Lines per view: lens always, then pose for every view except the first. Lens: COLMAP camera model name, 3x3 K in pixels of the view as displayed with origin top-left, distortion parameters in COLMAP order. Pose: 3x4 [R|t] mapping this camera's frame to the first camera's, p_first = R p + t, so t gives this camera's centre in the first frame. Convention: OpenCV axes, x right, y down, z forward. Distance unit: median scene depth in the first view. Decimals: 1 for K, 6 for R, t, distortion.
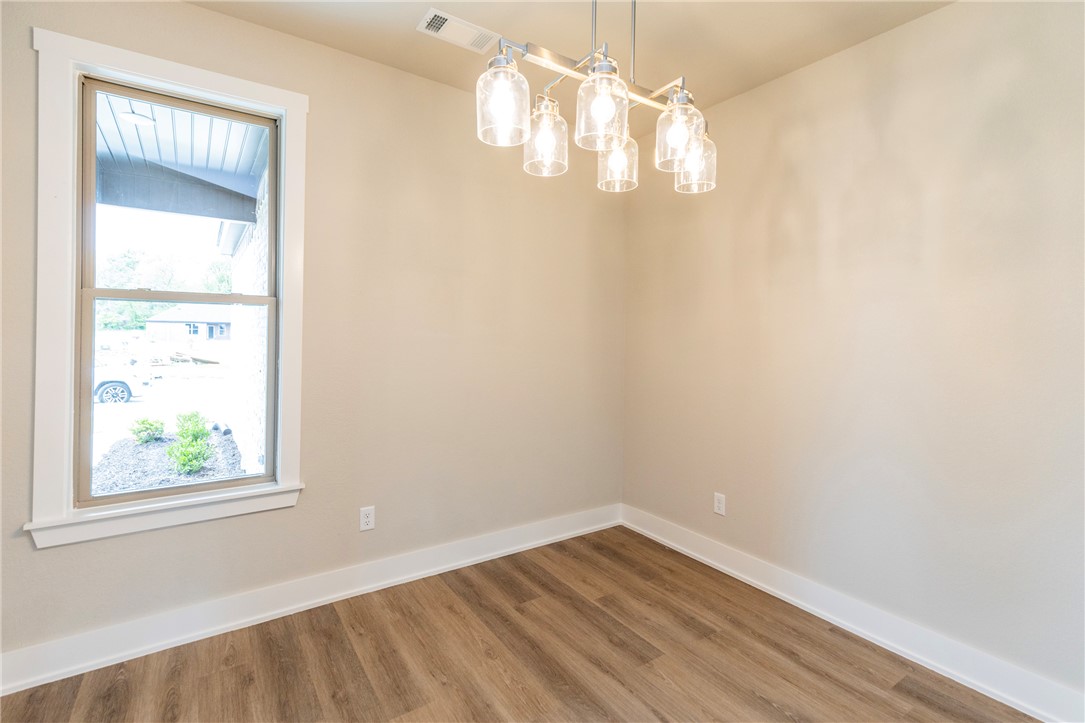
lens RADIAL K [[493.0, 0, 558.3], [0, 493.0, 340.2], [0, 0, 1]] dist [0.008458, -0.000168]
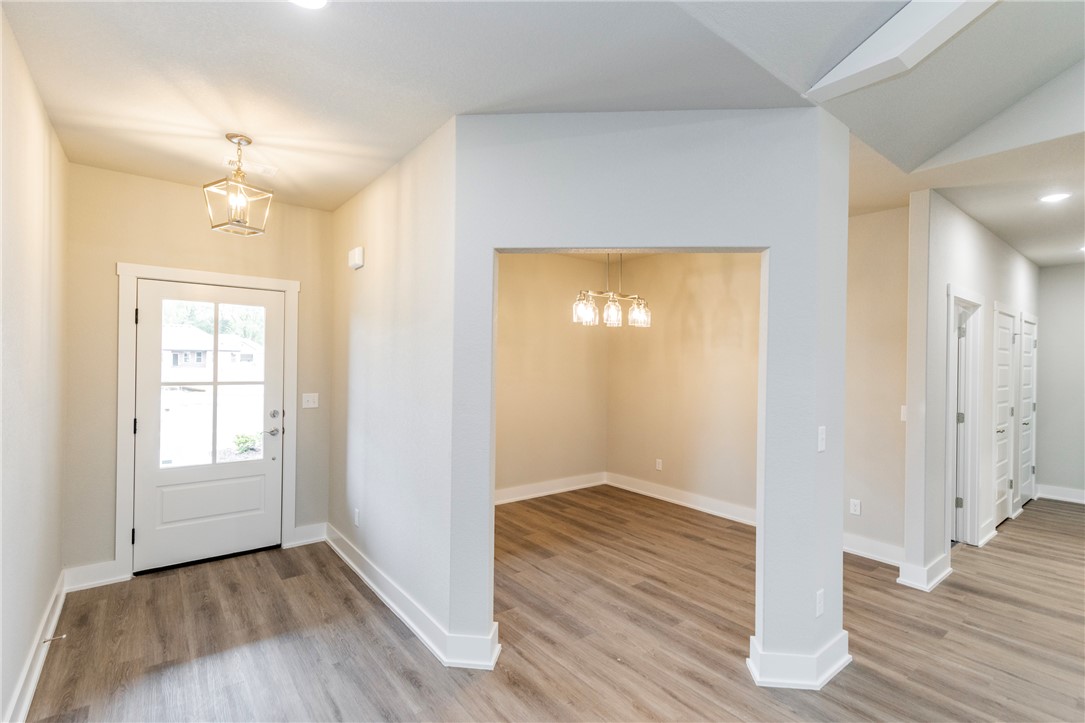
lens RADIAL K [[493.0, 0, 550.4], [0, 493.0, 363.1], [0, 0, 1]] dist [0.008458, -0.000168]
pose [[0.998271, -0.001809, 0.058749, -0.237234], [0.002120, 0.999984, -0.005231, -0.062042], [-0.058739, 0.005346, 0.998259, -1.022475]]
